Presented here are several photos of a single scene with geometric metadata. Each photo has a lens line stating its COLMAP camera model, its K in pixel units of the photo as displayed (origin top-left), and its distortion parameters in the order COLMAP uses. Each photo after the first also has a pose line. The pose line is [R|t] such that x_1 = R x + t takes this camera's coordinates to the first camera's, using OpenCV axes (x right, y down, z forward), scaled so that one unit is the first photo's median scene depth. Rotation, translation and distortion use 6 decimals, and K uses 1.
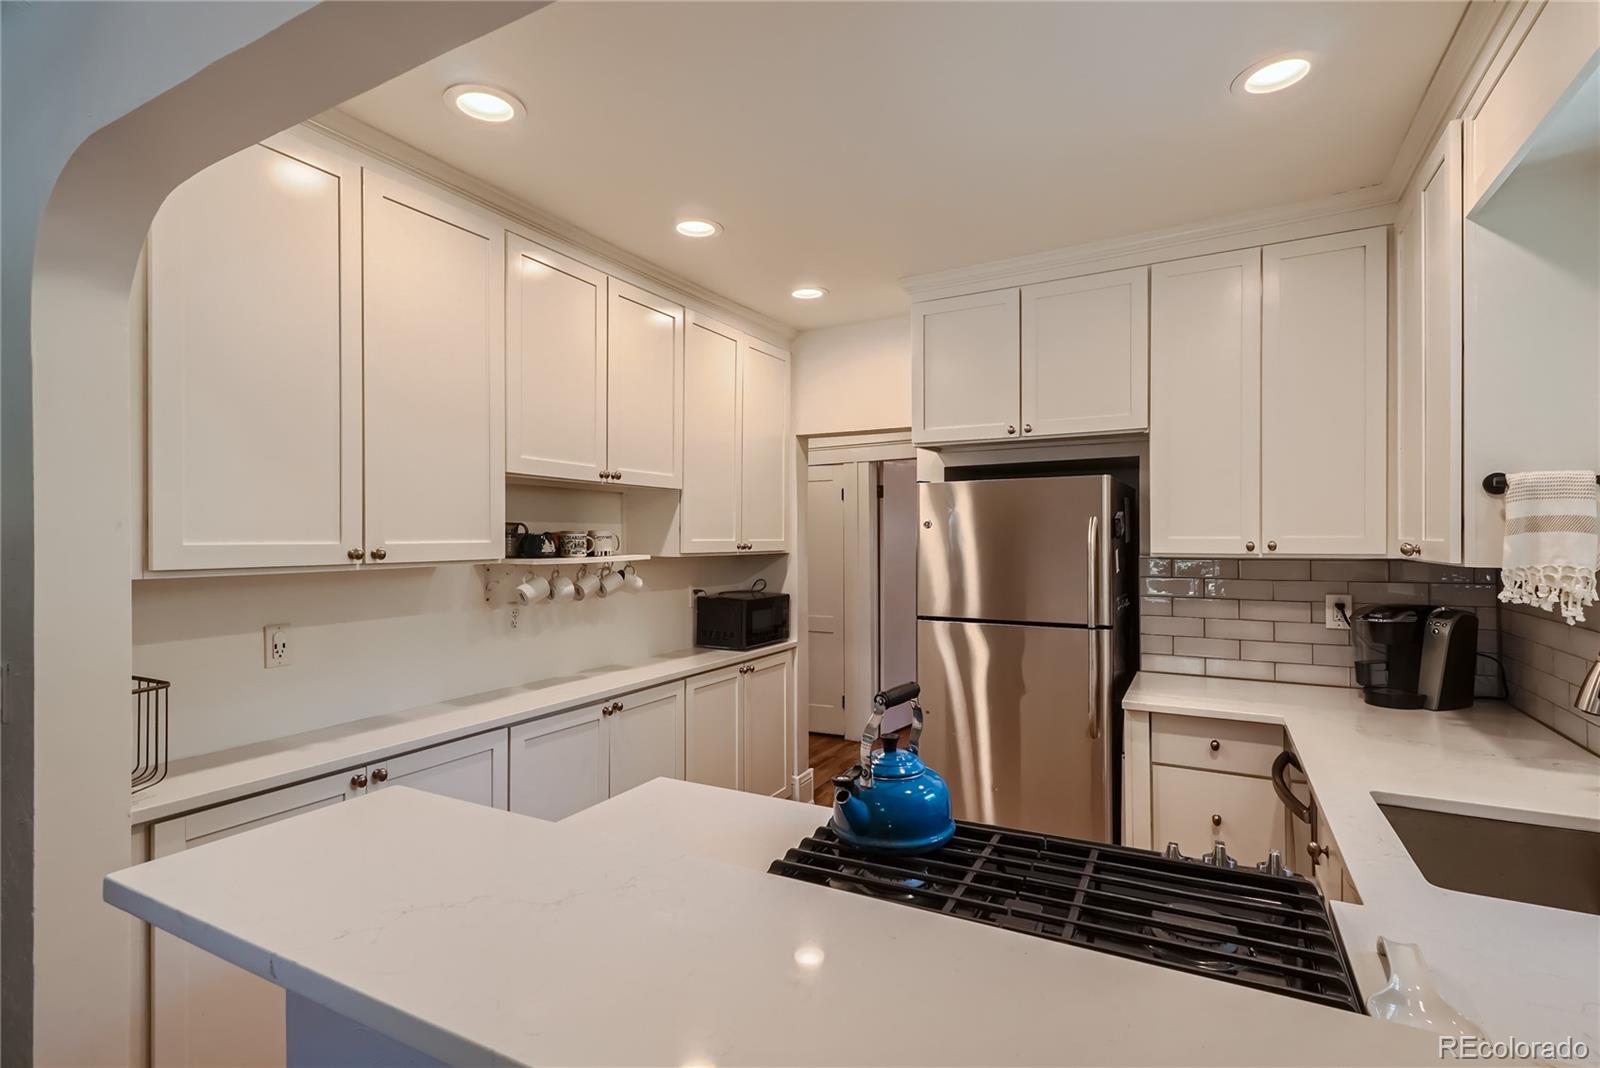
lens RADIAL K [[756.3, 0, 796.2], [0, 756.3, 536.0], [0, 0, 1]] dist [0.003509, 0.000520]
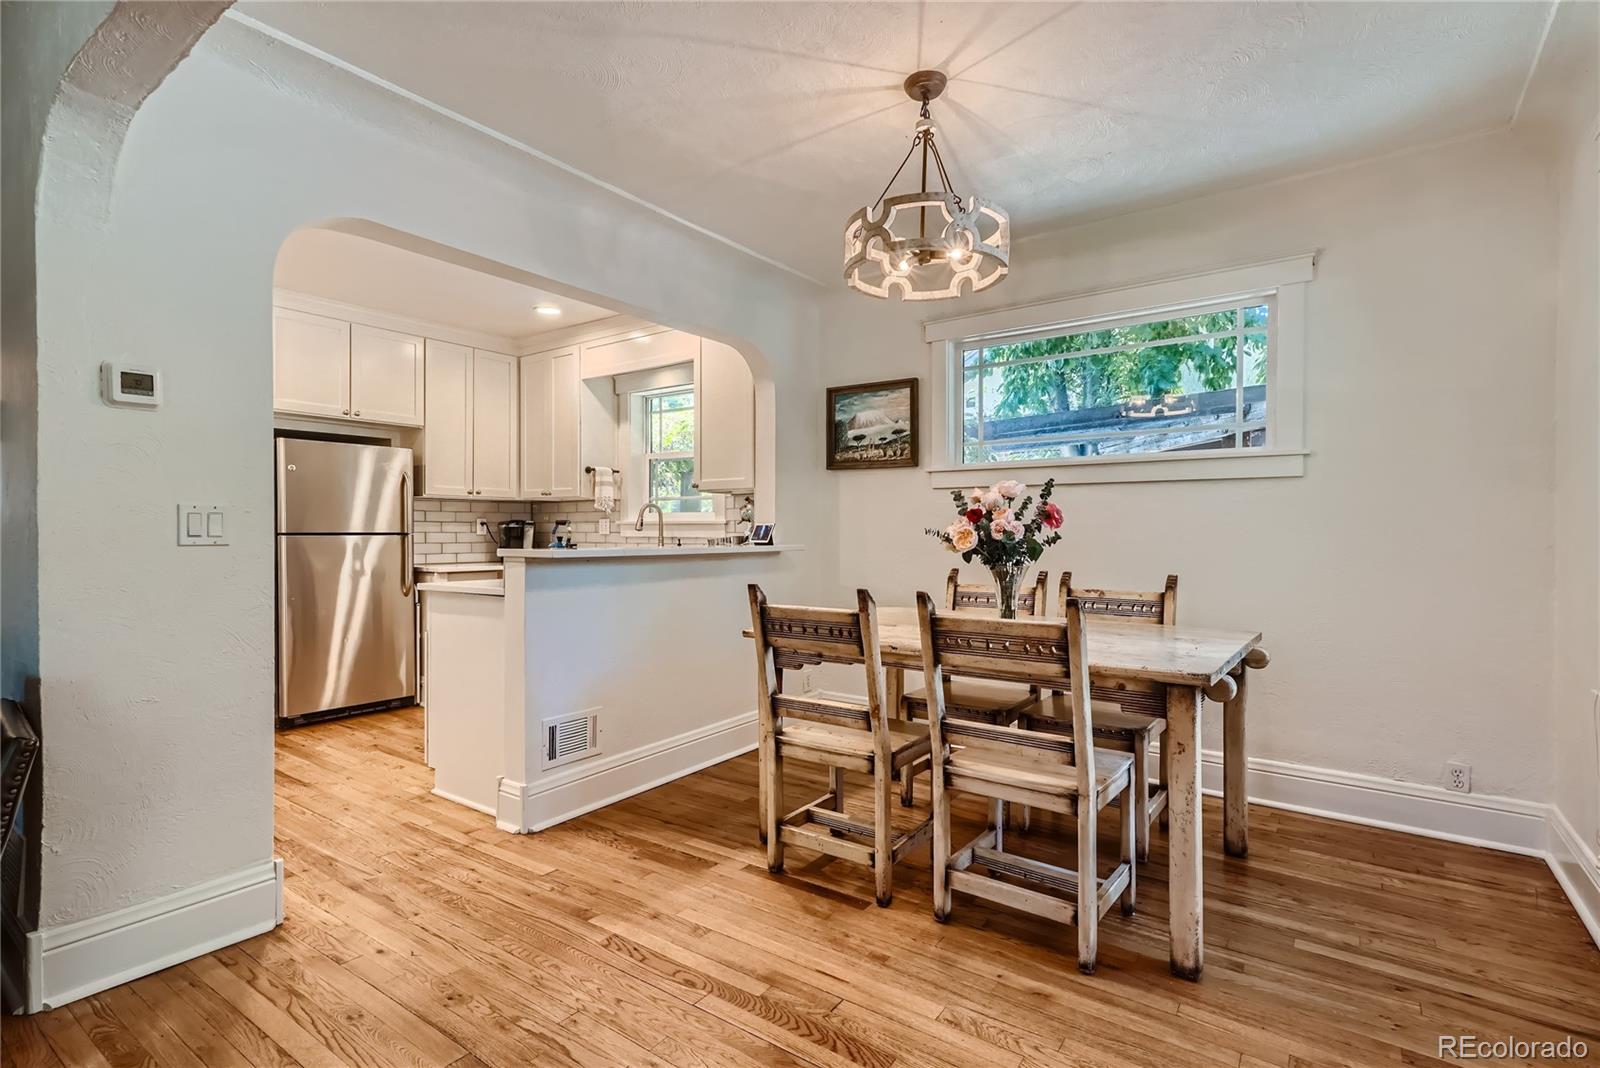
lens RADIAL K [[756.3, 0, 796.2], [0, 756.3, 536.0], [0, 0, 1]] dist [0.003509, 0.000520]
pose [[0.127911, -0.004438, 0.991776, -1.236902], [-0.004617, 0.999976, 0.005070, 0.109852], [-0.991775, -0.005228, 0.127887, -0.133908]]
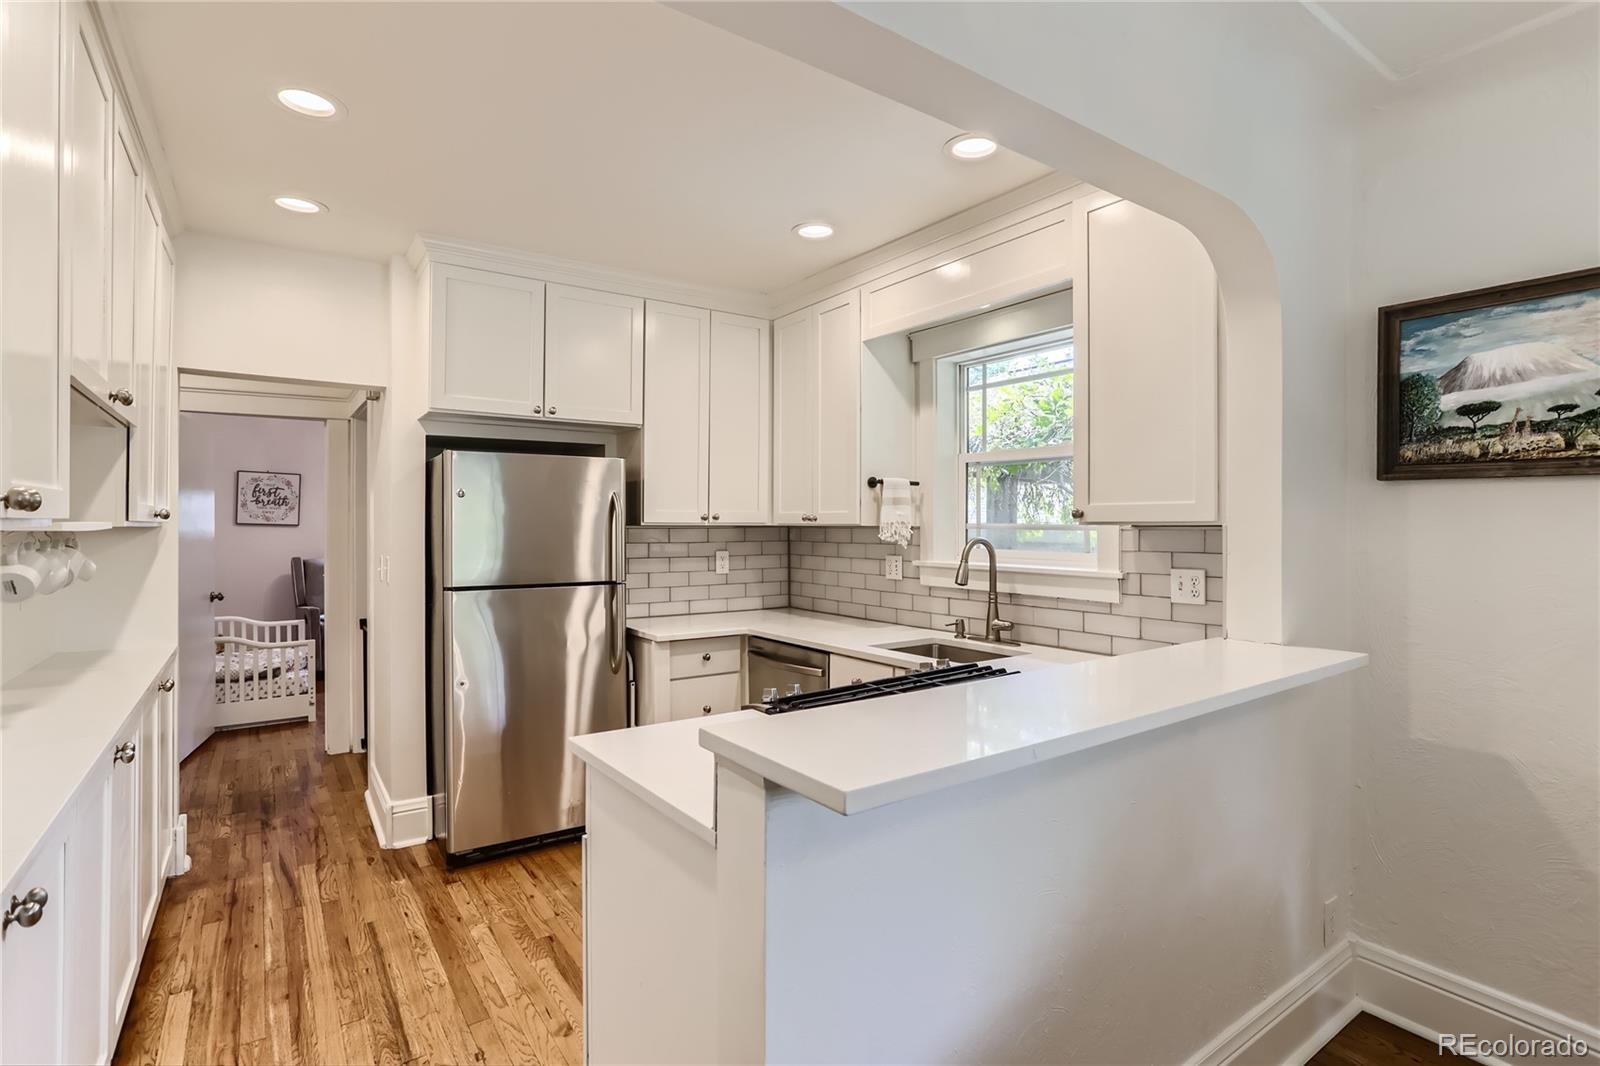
lens RADIAL K [[773.7, 0, 793.0], [0, 773.7, 526.5], [0, 0, 1]] dist [-0.041795, 0.021574]
pose [[0.442636, 0.002640, 0.896698, -0.588661], [-0.005756, 0.999983, -0.000103, 0.027967], [-0.896683, -0.005116, 0.442644, 0.191652]]
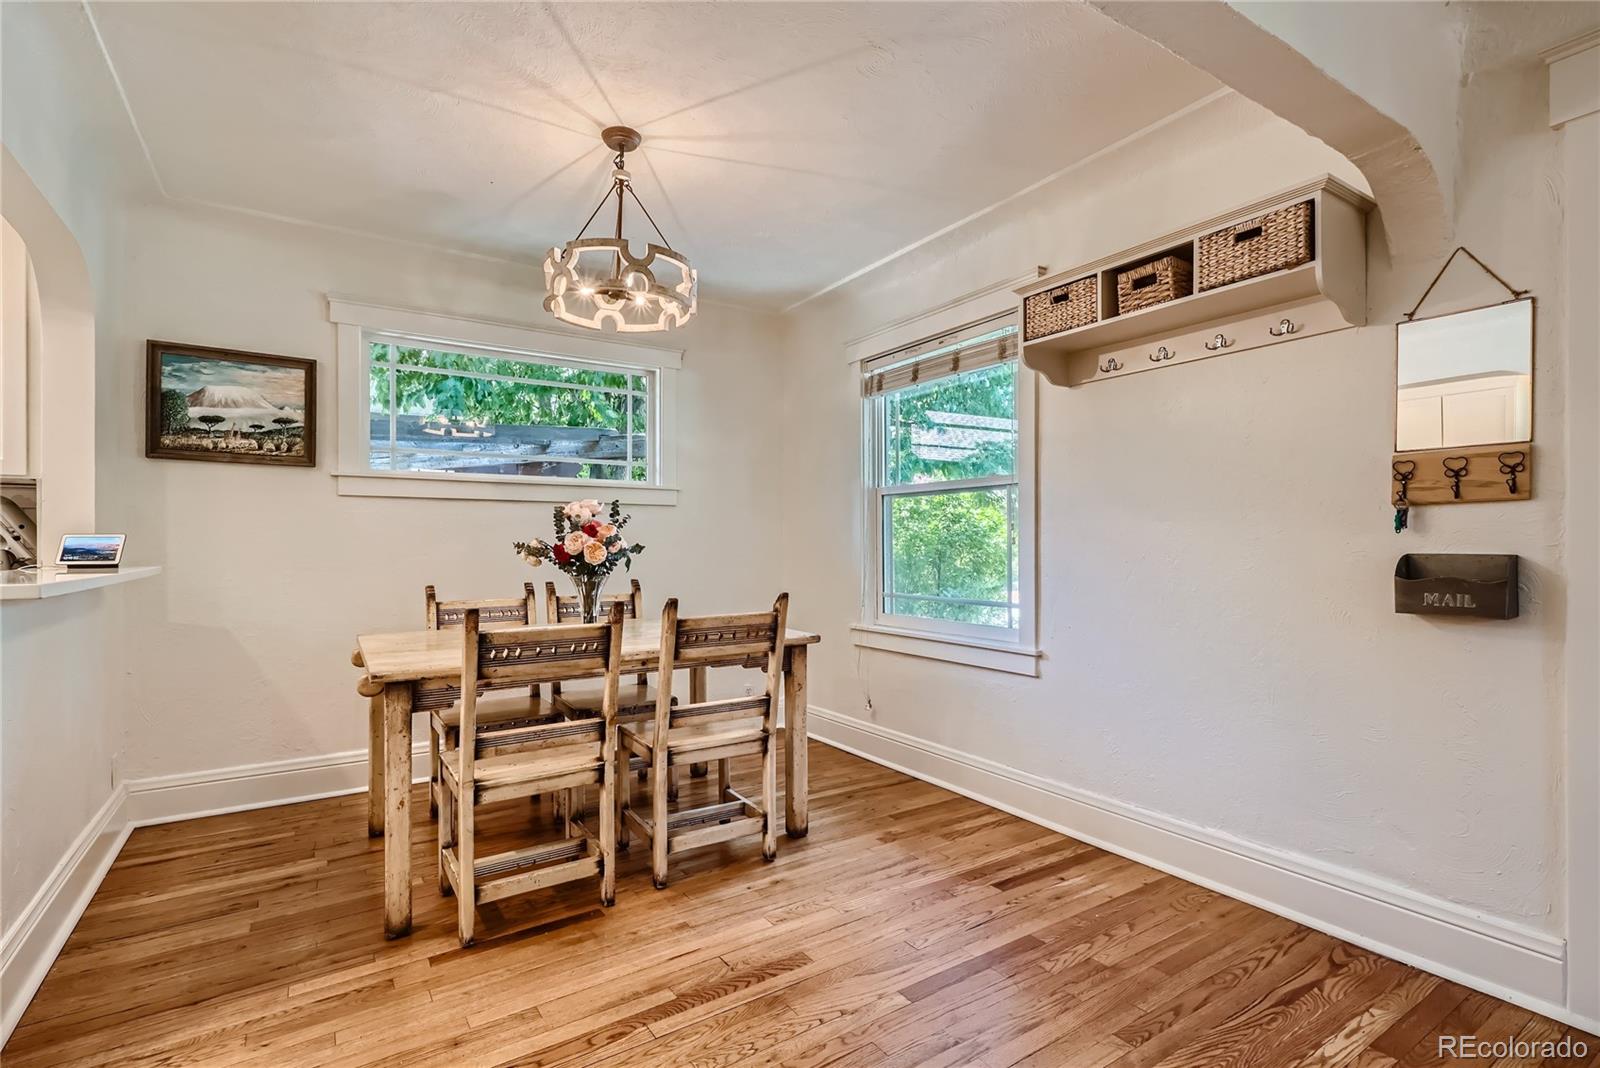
lens RADIAL K [[758.3, 0, 799.8], [0, 758.3, 541.1], [0, 0, 1]] dist [0.002475, -0.000166]
pose [[-0.880800, 0.004051, 0.473472, -1.012212], [0.001899, 0.999986, -0.005025, 0.107571], [-0.473486, -0.003527, -0.880795, 0.525706]]
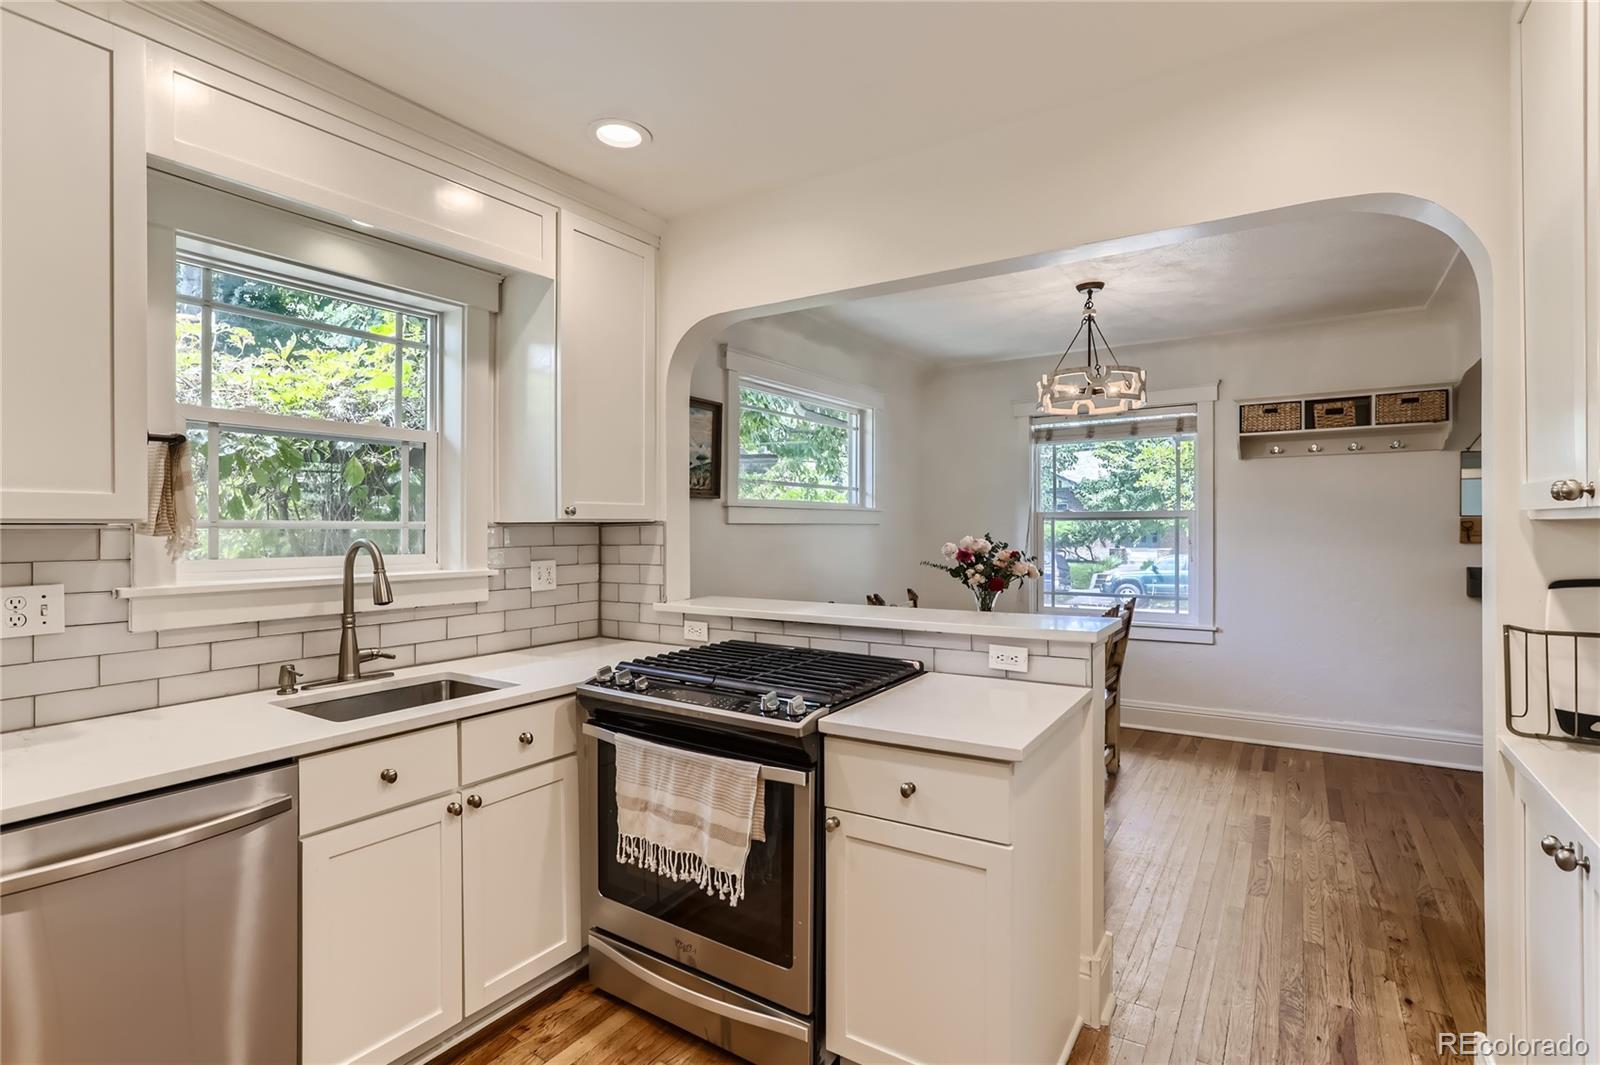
lens RADIAL K [[773.7, 0, 793.0], [0, 773.7, 526.0], [0, 0, 1]] dist [-0.041795, 0.021574]
pose [[-0.996219, 0.005387, 0.086707, -0.005814], [0.005355, 0.999985, -0.000599, 0.030809], [-0.086709, -0.000132, -0.996234, 1.181049]]
